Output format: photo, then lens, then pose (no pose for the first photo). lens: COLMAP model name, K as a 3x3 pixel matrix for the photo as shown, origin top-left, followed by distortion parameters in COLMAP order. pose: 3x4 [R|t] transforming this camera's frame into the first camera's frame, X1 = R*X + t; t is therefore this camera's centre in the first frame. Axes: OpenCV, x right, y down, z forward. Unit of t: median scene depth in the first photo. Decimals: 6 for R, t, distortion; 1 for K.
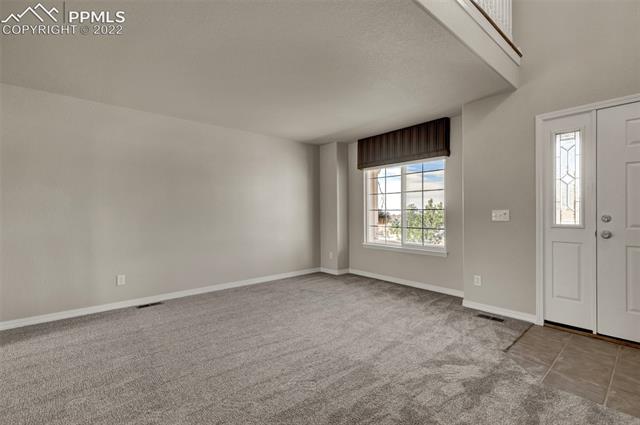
lens RADIAL K [[287.4, 0, 320.0], [0, 287.4, 212.5], [0, 0, 1]] dist [0.004138, -0.000108]
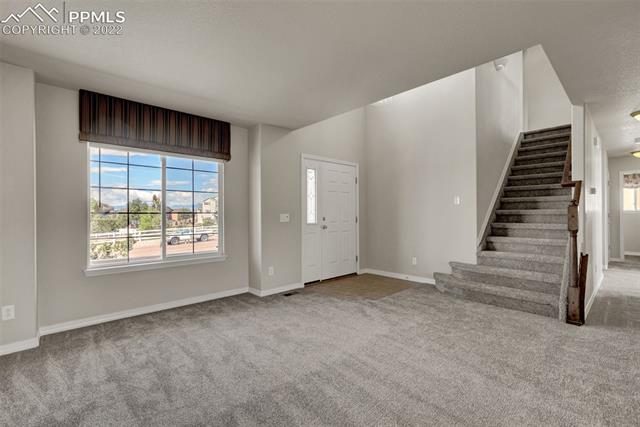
lens RADIAL K [[293.3, 0, 320.0], [0, 293.3, 213.5], [0, 0, 1]] dist [0.000350, -0.000055]
pose [[-0.058239, 0.006609, 0.998281, -0.723648], [0.005318, 0.999966, -0.006310, -0.000772], [-0.998289, 0.004941, -0.058272, 0.866311]]
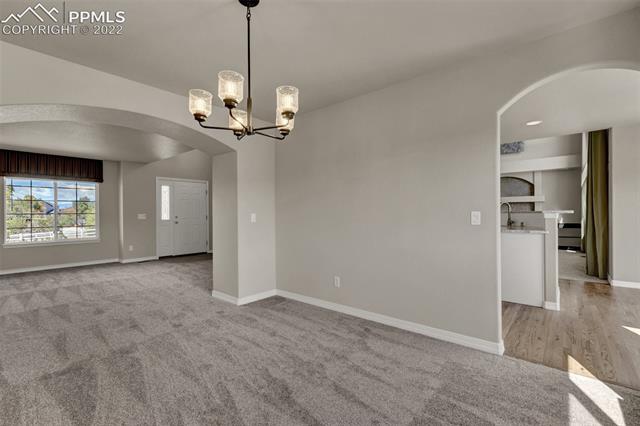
lens RADIAL K [[287.4, 0, 320.0], [0, 287.4, 213.0], [0, 0, 1]] dist [0.004138, -0.000108]
pose [[-0.161964, 0.004964, 0.986784, -1.731500], [0.007723, 0.999963, -0.003763, 0.000906], [-0.986766, 0.007011, -0.161997, -0.011604]]
